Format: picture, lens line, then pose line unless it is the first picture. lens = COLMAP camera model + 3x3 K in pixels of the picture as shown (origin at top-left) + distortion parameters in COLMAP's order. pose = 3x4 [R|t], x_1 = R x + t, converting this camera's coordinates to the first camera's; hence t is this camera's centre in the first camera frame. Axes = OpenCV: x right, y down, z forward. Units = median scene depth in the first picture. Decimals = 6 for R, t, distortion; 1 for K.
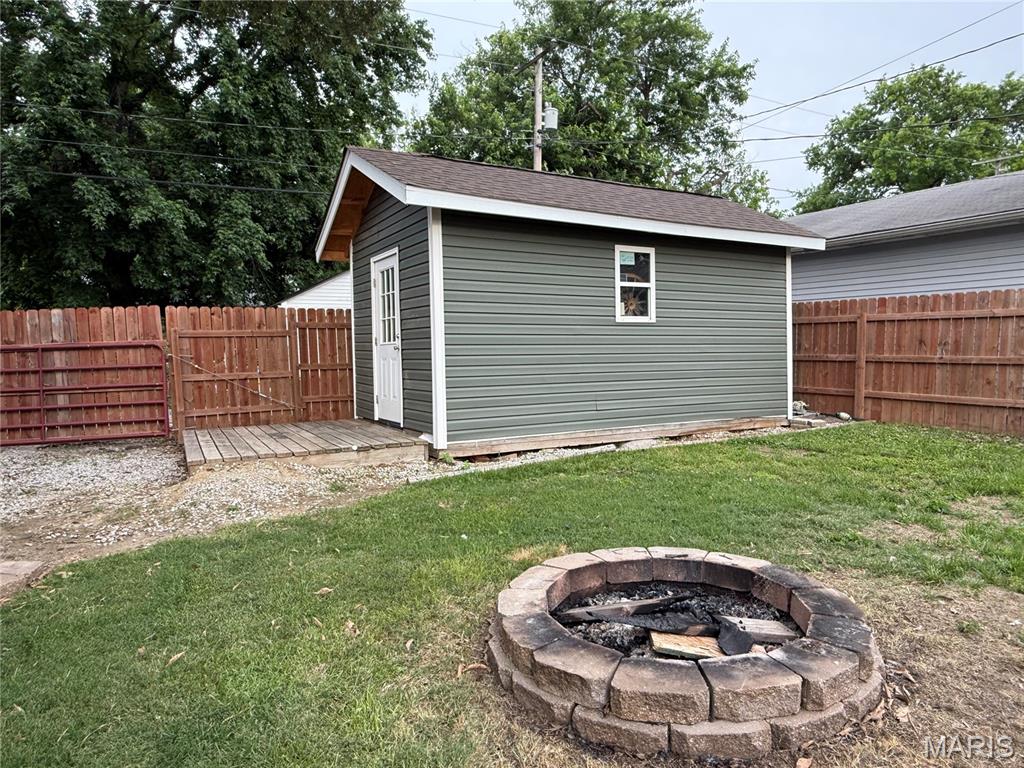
lens RADIAL K [[640.0, 0, 512.0], [0, 640.0, 384.0], [0, 0, 1]] dist [-0.003586, -0.000930]
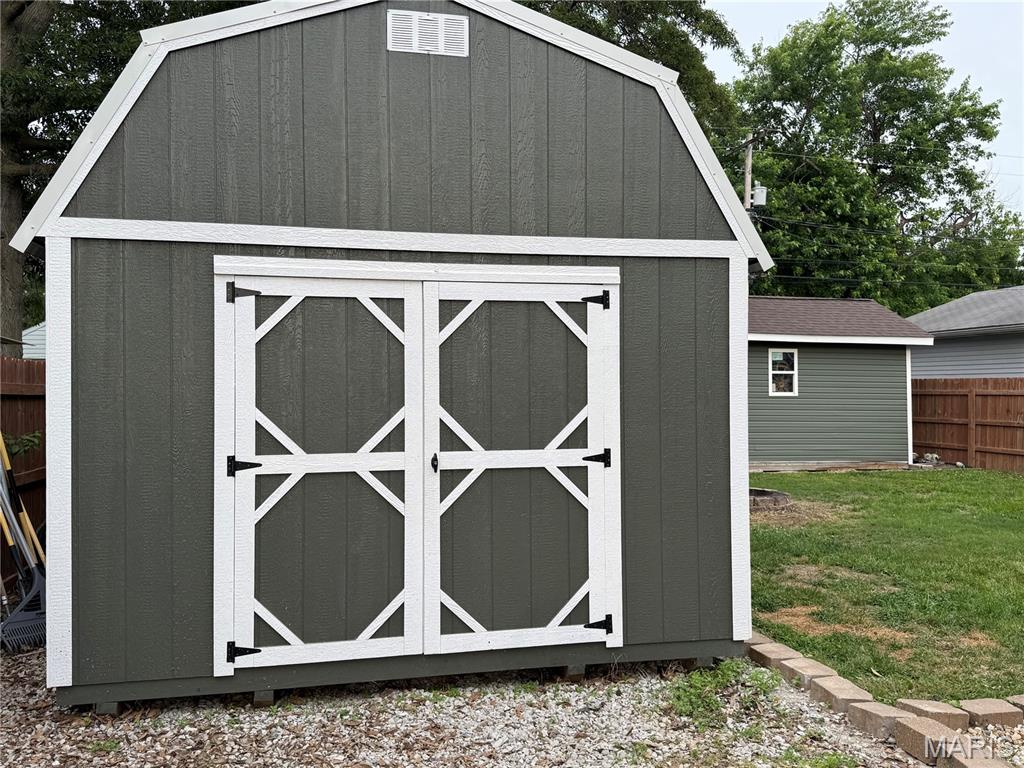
lens RADIAL K [[870.6, 0, 512.0], [0, 870.6, 384.0], [0, 0, 1]] dist [0.169762, -0.308700]
pose [[0.966713, 0.011902, -0.255586, 0.083594], [-0.029464, 0.997451, -0.064995, 0.030906], [0.254161, 0.070362, 0.964599, -1.074959]]
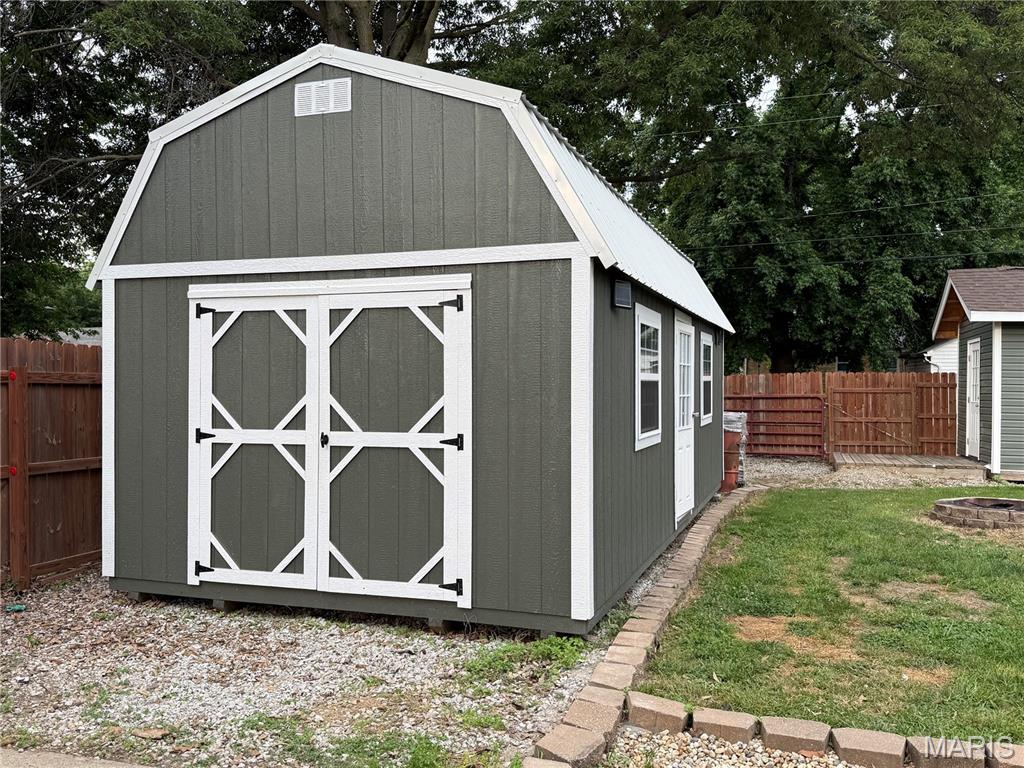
lens RADIAL K [[870.6, 0, 512.0], [0, 870.6, 384.0], [0, 0, 1]] dist [0.169762, -0.308700]
pose [[0.685107, 0.018917, -0.728197, 0.459805], [-0.059947, 0.997736, -0.030481, 0.016002], [0.725972, 0.064536, 0.684690, -0.937370]]
